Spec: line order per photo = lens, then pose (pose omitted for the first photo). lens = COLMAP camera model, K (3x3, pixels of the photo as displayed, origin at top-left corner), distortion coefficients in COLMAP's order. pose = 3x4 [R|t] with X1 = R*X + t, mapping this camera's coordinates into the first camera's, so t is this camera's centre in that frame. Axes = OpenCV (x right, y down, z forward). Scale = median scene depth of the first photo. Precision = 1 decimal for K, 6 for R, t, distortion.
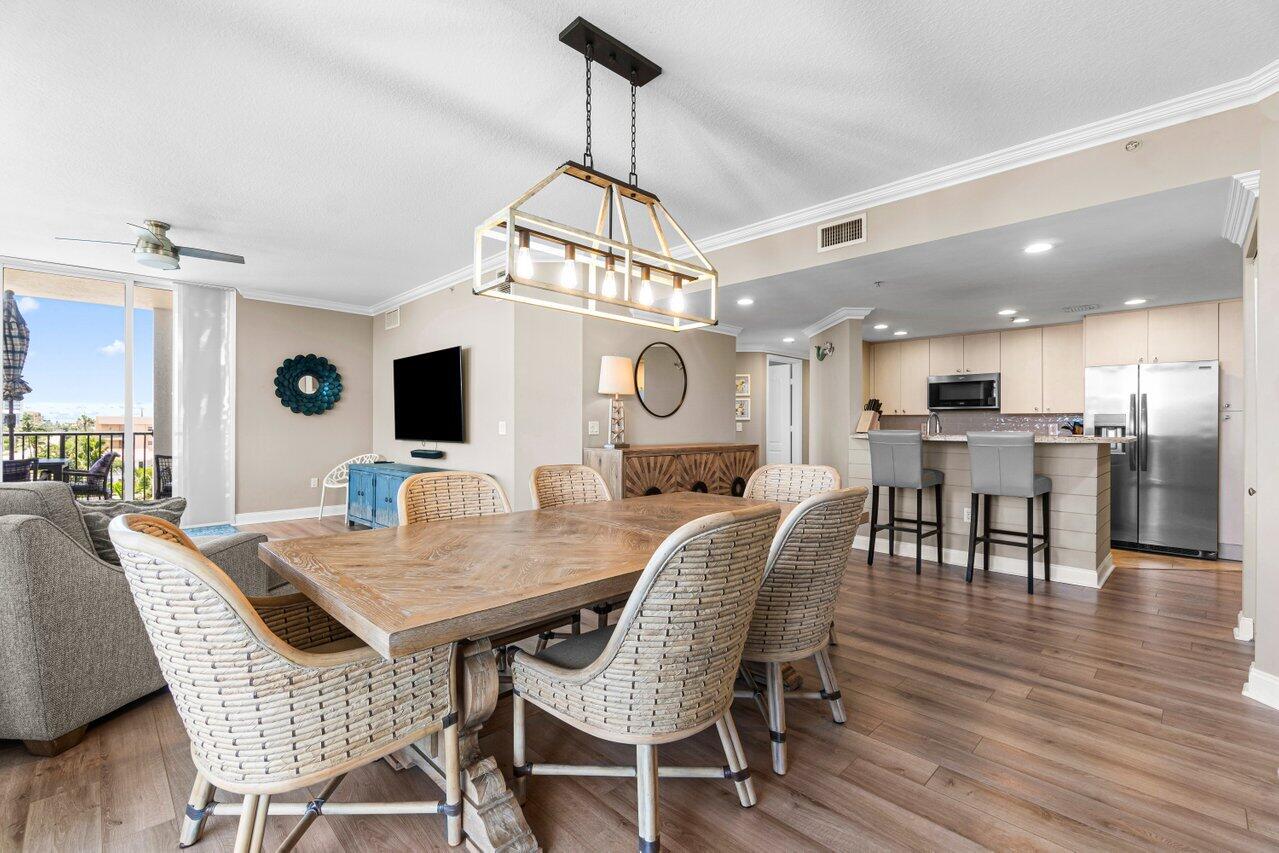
lens RADIAL K [[557.3, 0, 633.2], [0, 557.3, 428.2], [0, 0, 1]] dist [-0.004817, 0.001062]
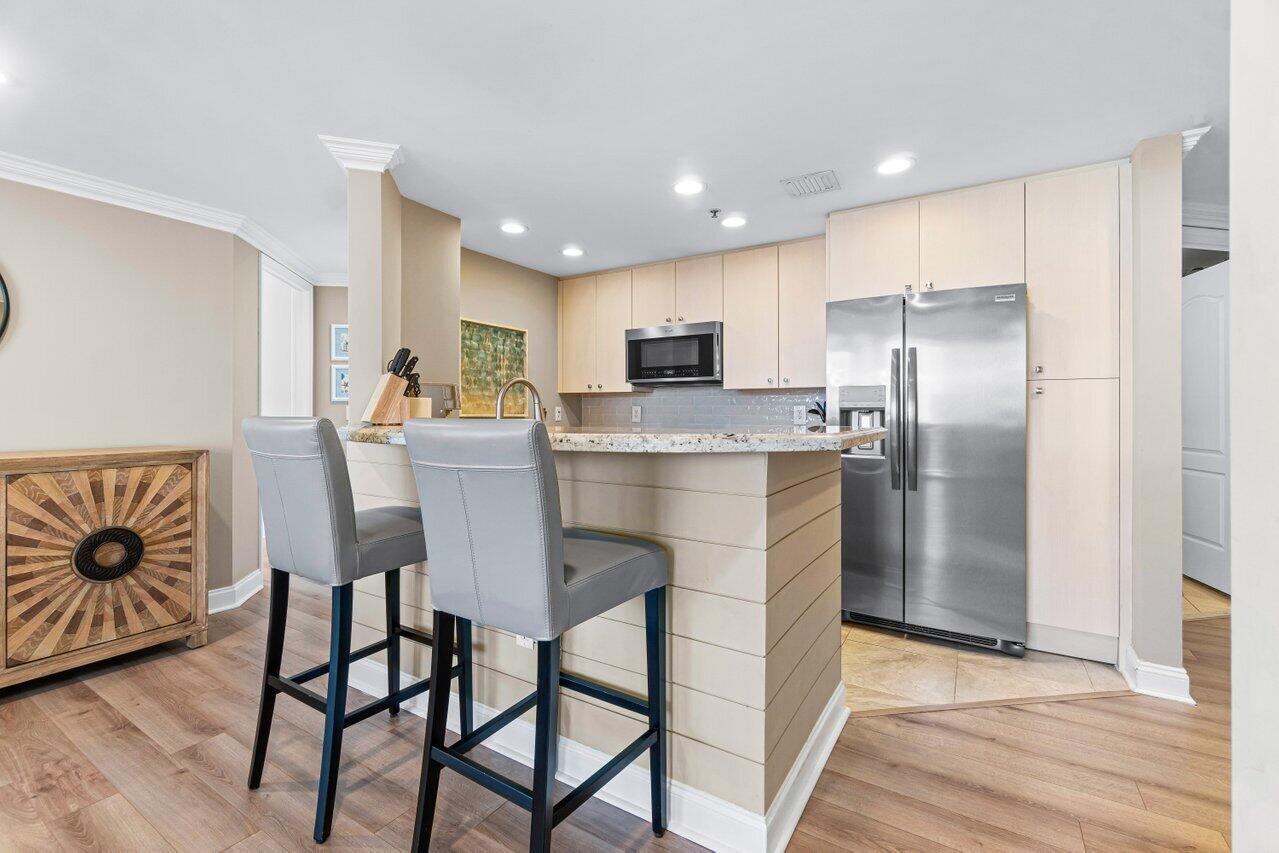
lens RADIAL K [[557.3, 0, 641.0], [0, 557.3, 418.0], [0, 0, 1]] dist [-0.004817, 0.001062]
pose [[0.971336, -0.004381, 0.237670, 0.440402], [0.002664, 0.999968, 0.007545, 0.000877], [-0.237696, -0.006695, 0.971317, 0.442537]]
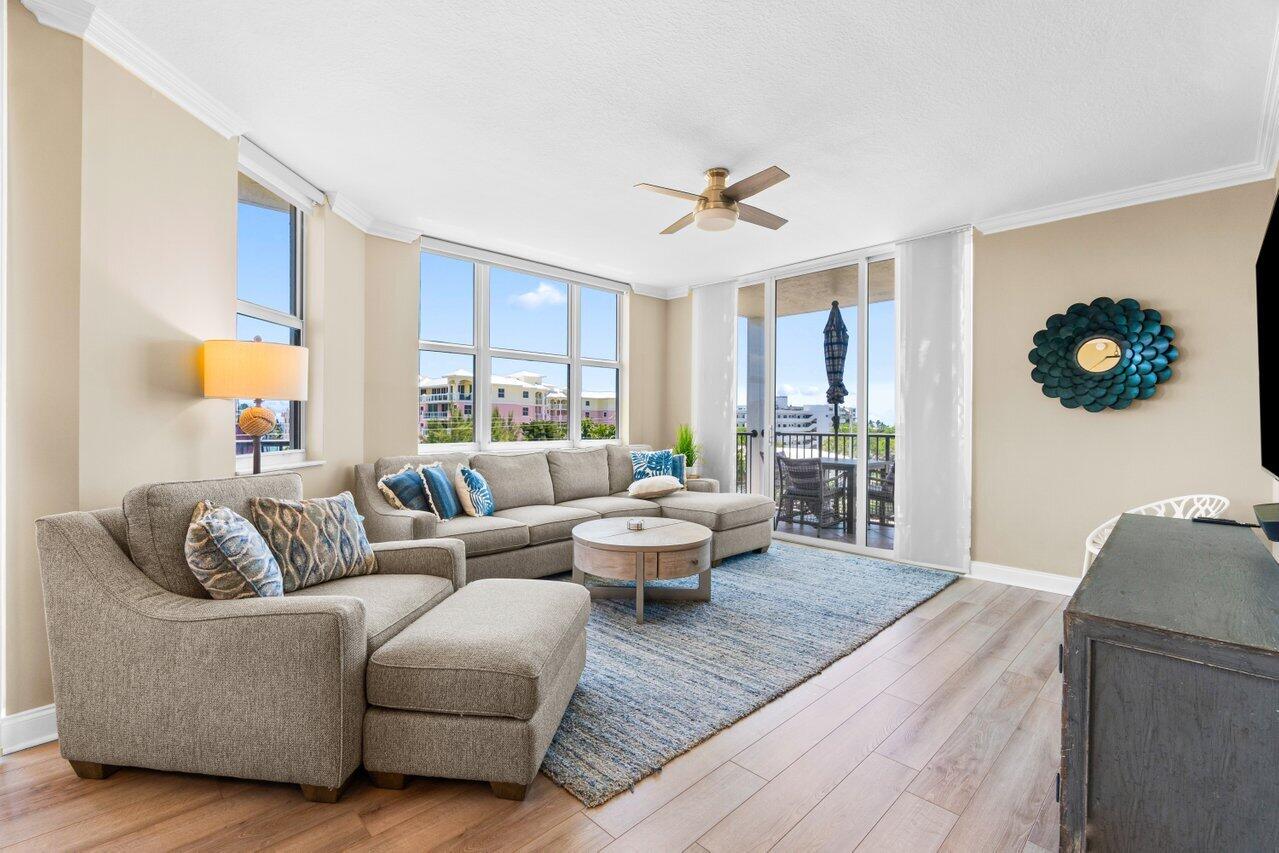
lens RADIAL K [[557.3, 0, 636.0], [0, 557.3, 423.7], [0, 0, 1]] dist [-0.004817, 0.001062]
pose [[-0.004888, -0.000489, -0.999988, -0.062241], [-0.013653, 0.999907, -0.000422, -0.007573], [0.999895, 0.013650, -0.004894, 0.885972]]
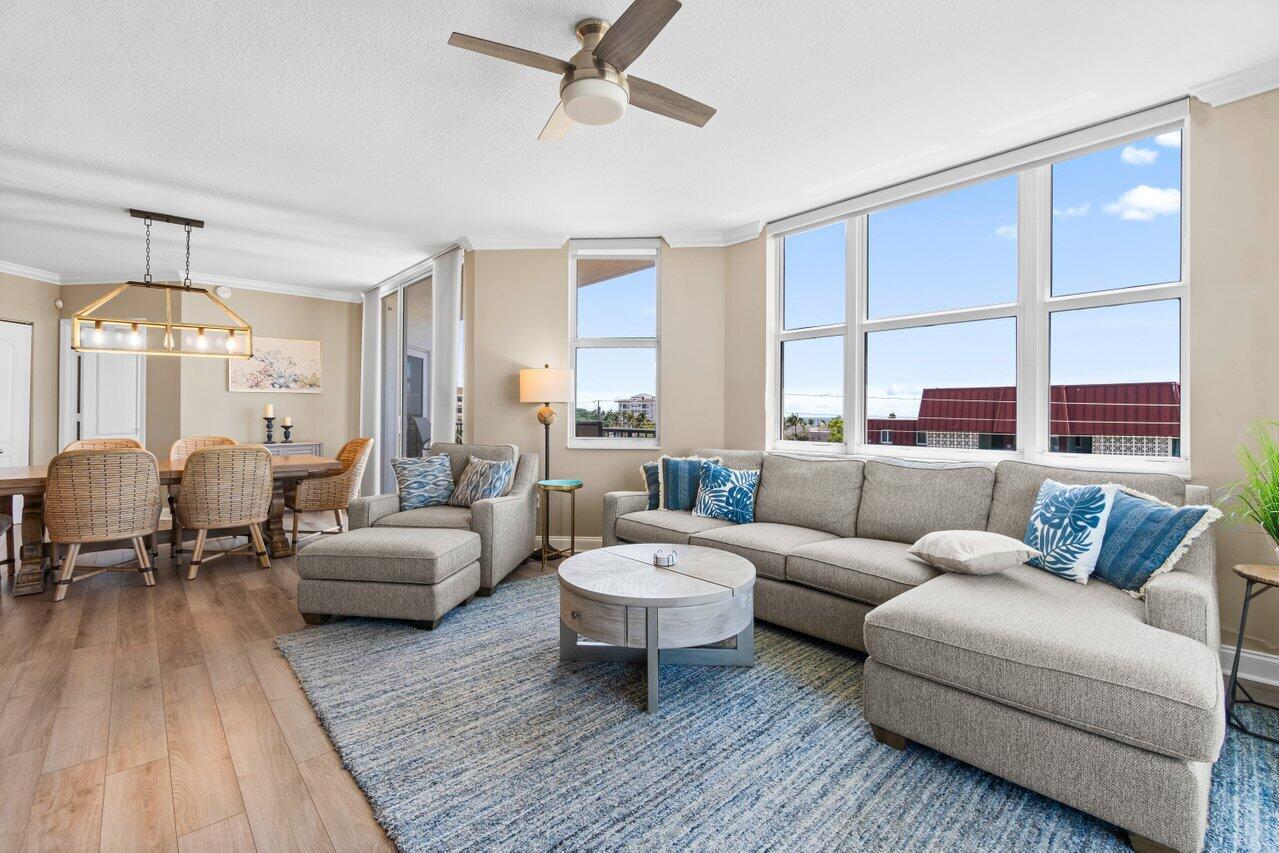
lens RADIAL K [[557.3, 0, 620.0], [0, 557.3, 410.9], [0, 0, 1]] dist [-0.004817, 0.001062]
pose [[-0.998111, -0.008490, 0.060839, -0.916820], [-0.008444, 0.999964, 0.001017, -0.016159], [-0.060846, 0.000501, -0.998147, 1.509303]]
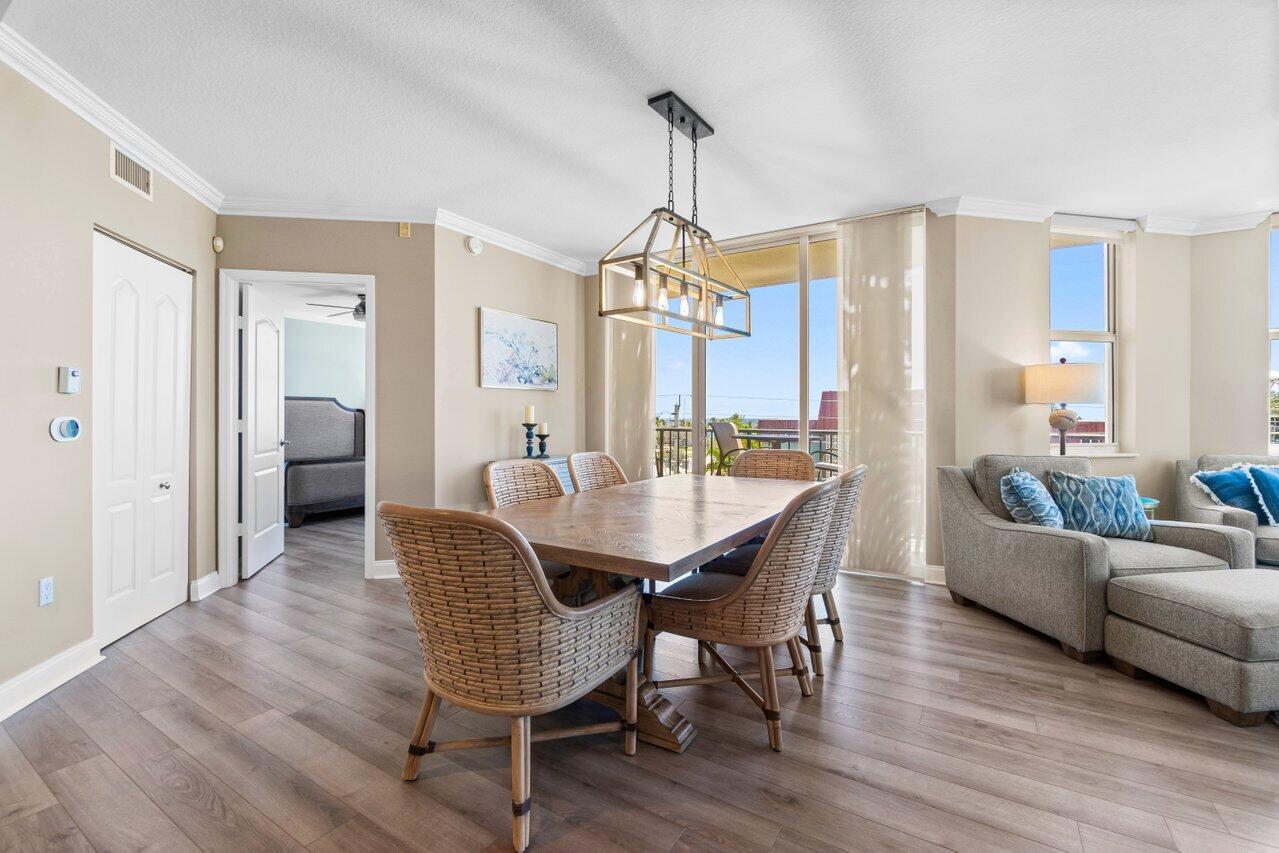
lens RADIAL K [[557.3, 0, 622.9], [0, 557.3, 416.2], [0, 0, 1]] dist [-0.004817, 0.001062]
pose [[-0.977072, -0.004067, -0.212868, 0.184831], [-0.005706, 0.999959, 0.007087, -0.011834], [0.212831, 0.008139, -0.977055, 1.176148]]
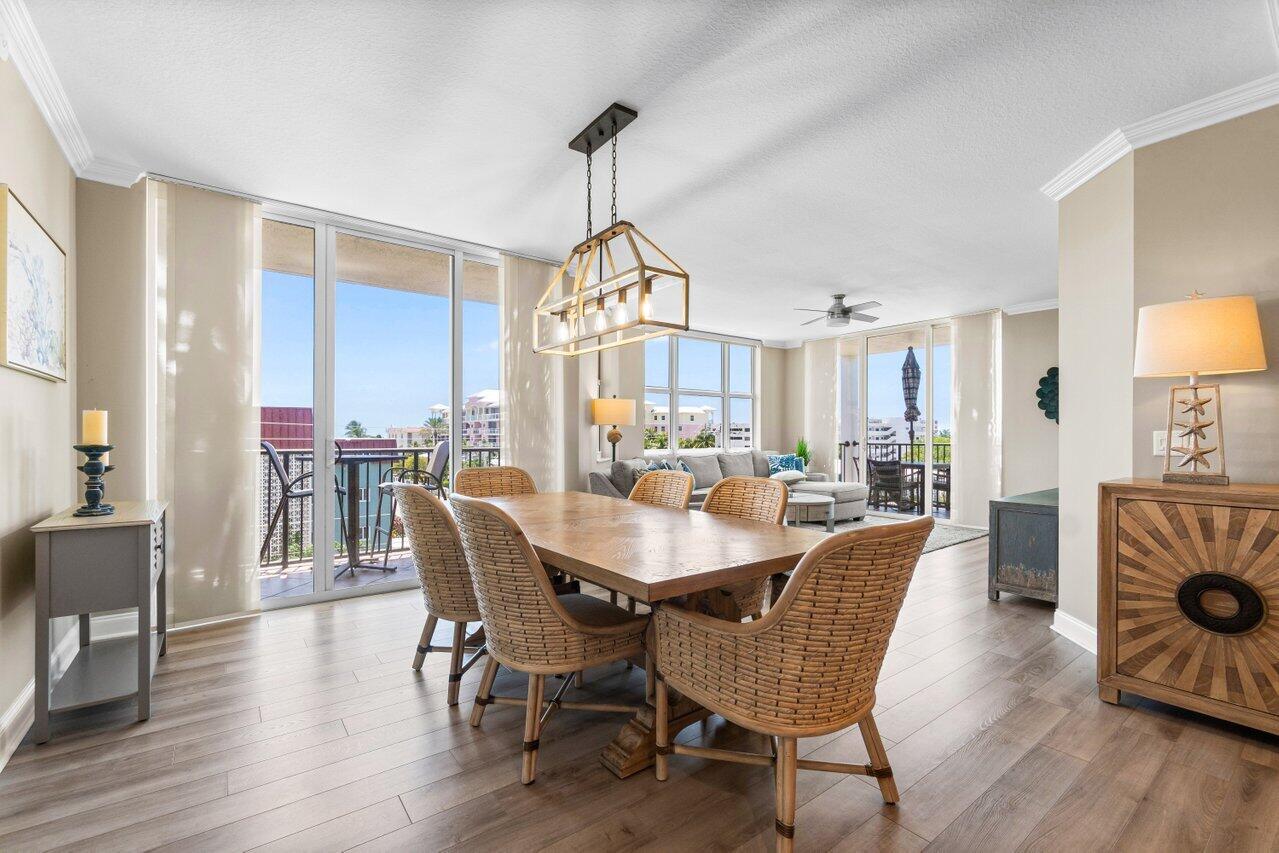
lens RADIAL K [[557.3, 0, 631.5], [0, 557.3, 436.6], [0, 0, 1]] dist [-0.004817, 0.001062]
pose [[-0.134430, -0.001820, -0.990921, 0.622382], [-0.009169, 0.999958, -0.000593, -0.002645], [0.990881, 0.009006, -0.134441, 0.665027]]
